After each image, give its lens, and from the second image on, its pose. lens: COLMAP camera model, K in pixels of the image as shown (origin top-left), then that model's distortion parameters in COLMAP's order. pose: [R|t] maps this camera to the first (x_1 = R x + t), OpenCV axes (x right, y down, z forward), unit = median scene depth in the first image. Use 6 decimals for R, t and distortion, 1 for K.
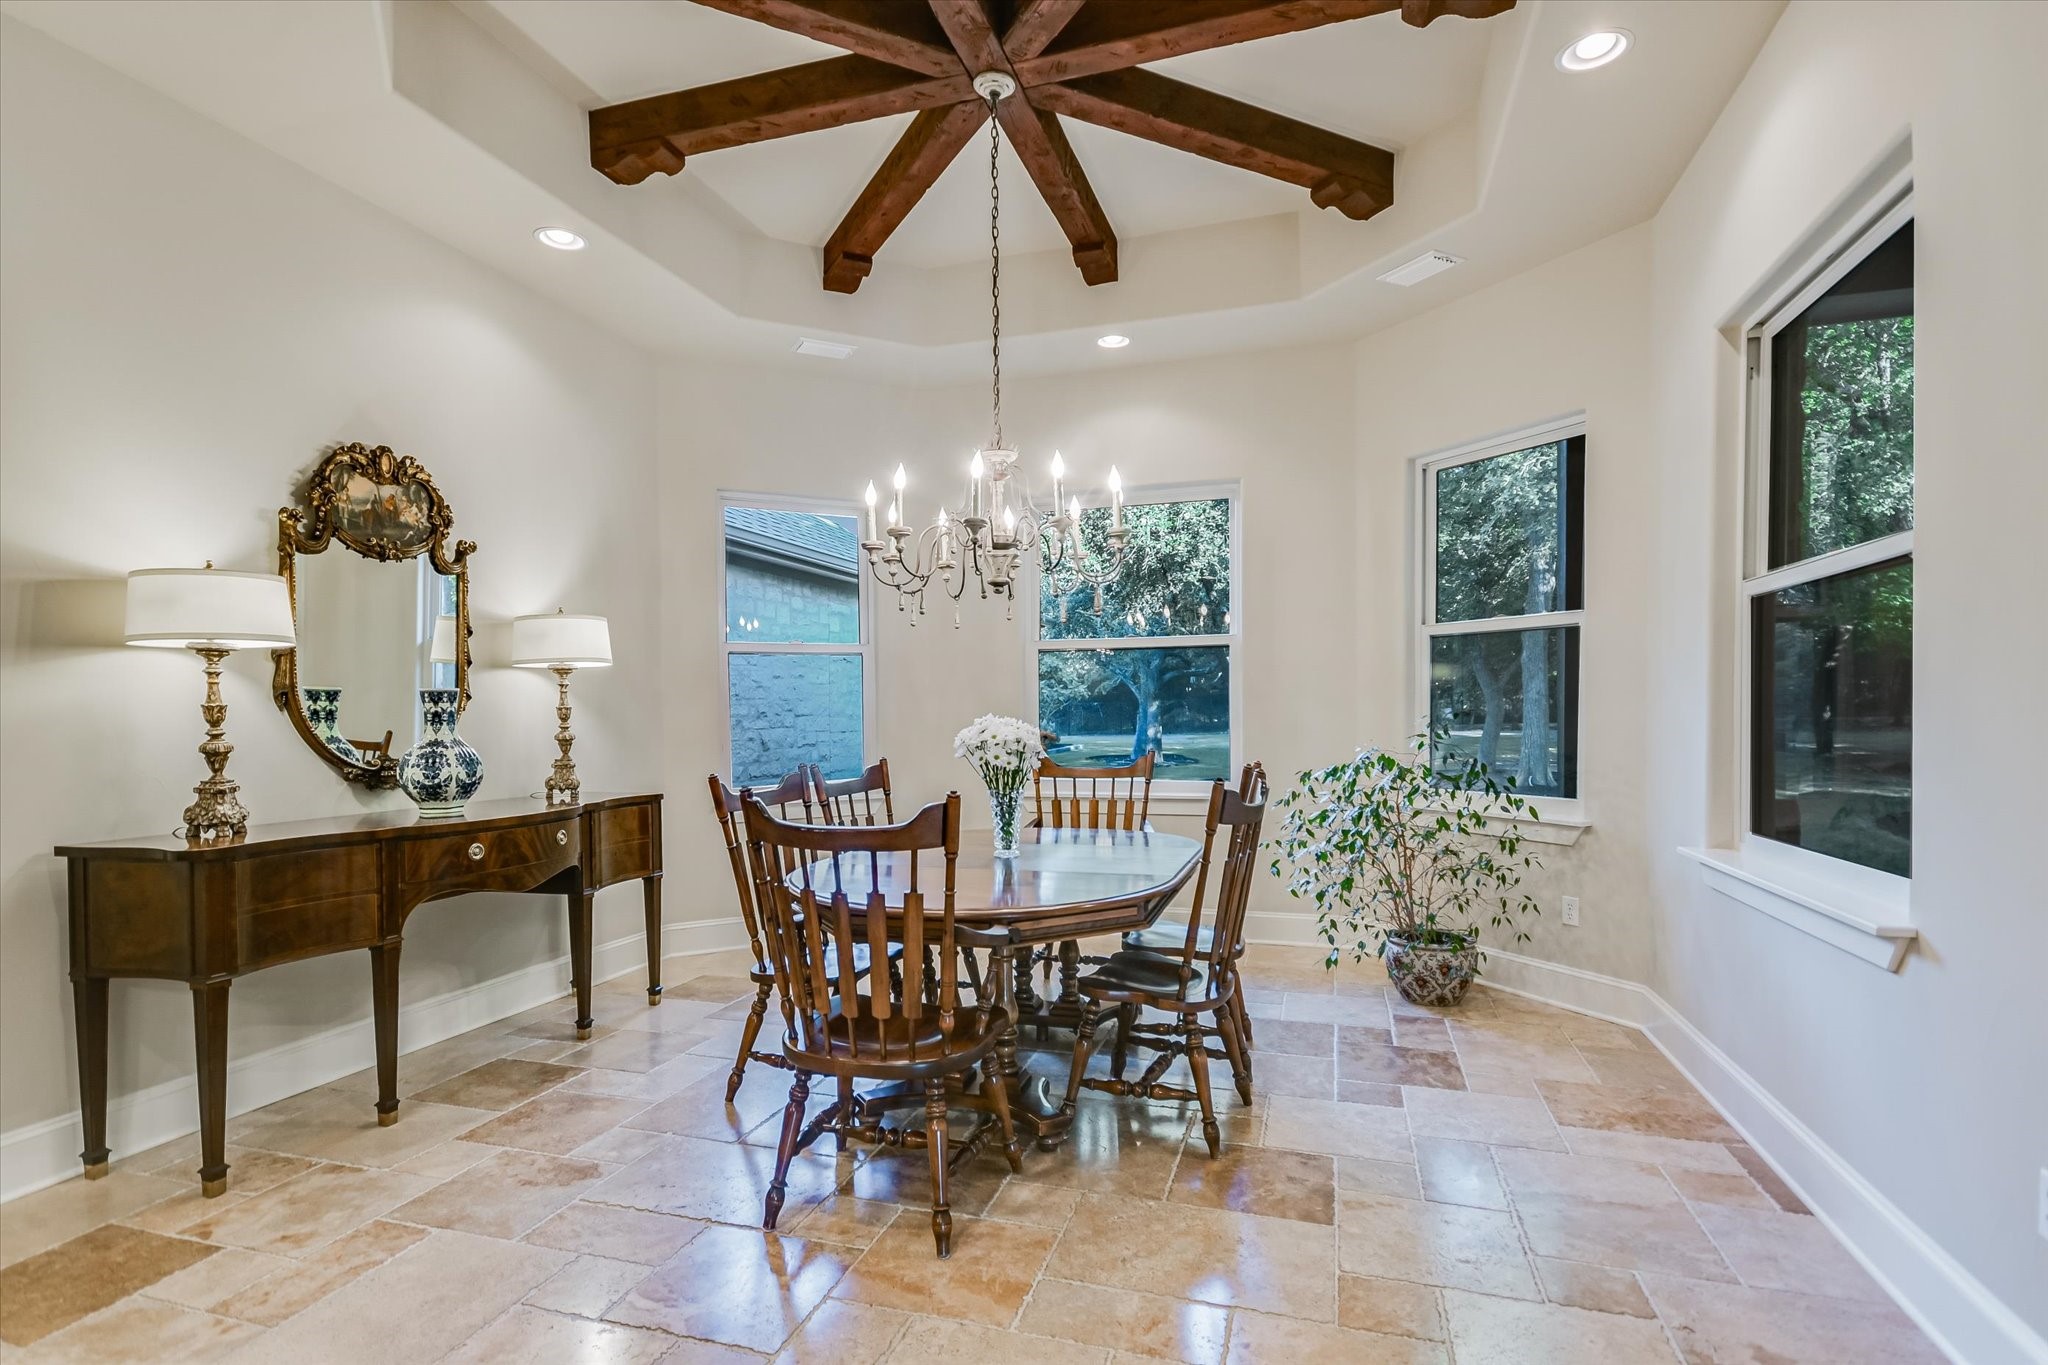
lens RADIAL K [[1019.4, 0, 1020.1], [0, 1019.4, 707.6], [0, 0, 1]] dist [0.000087, -0.000858]
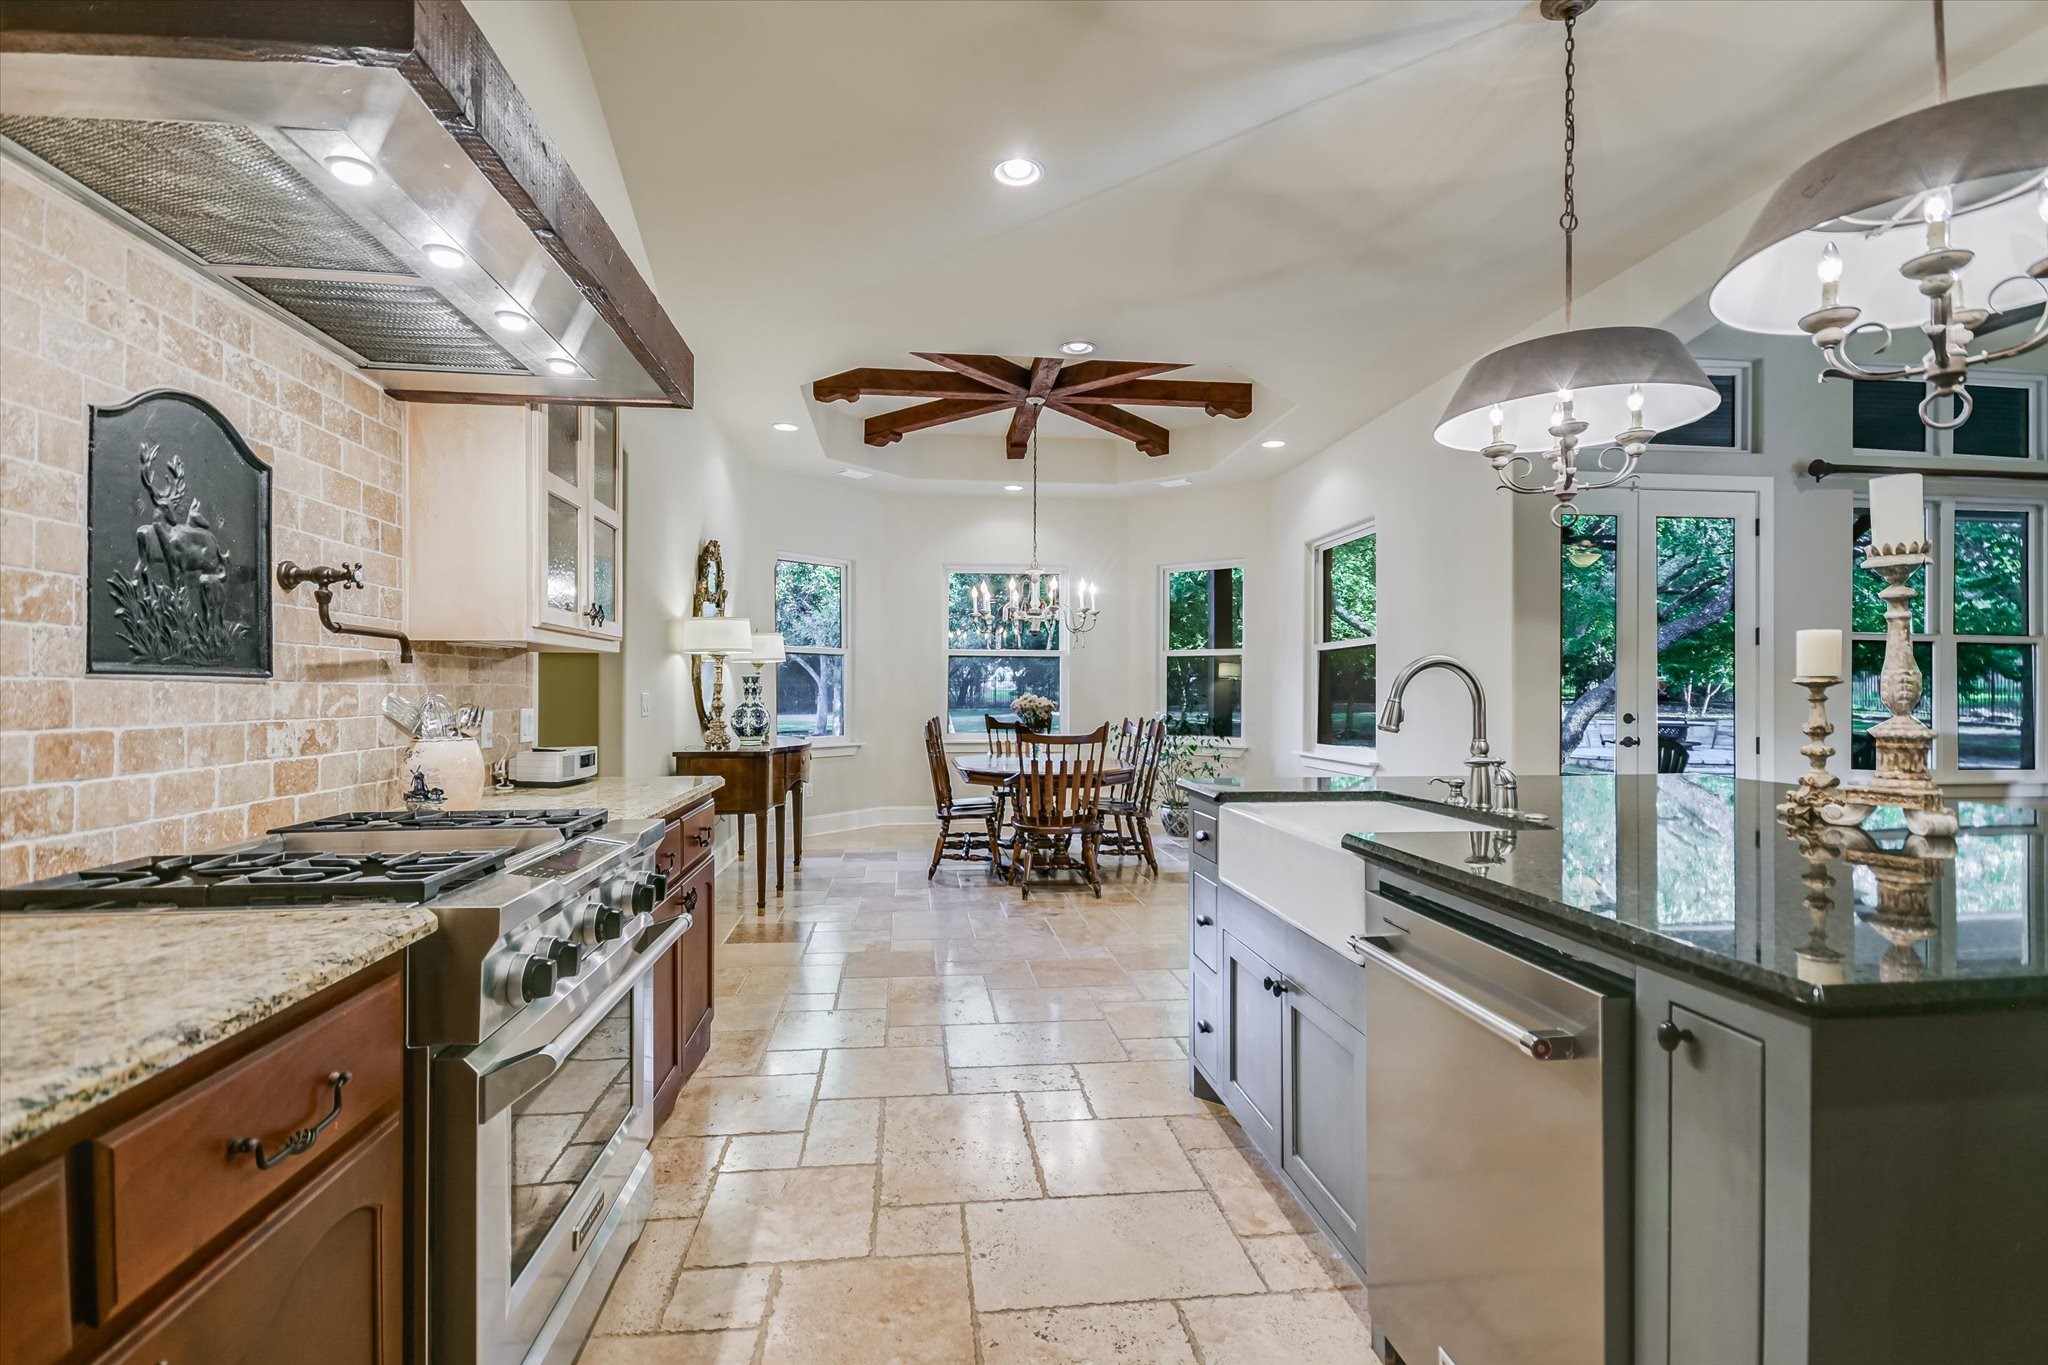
lens RADIAL K [[994.6, 0, 1024.0], [0, 994.6, 682.5], [0, 0, 1]] dist [-0.000870, -0.000383]
pose [[0.910054, 0.018012, 0.414098, -0.850057], [-0.012724, 0.999799, -0.015525, 0.013246], [-0.414294, 0.008859, 0.910100, -0.831808]]
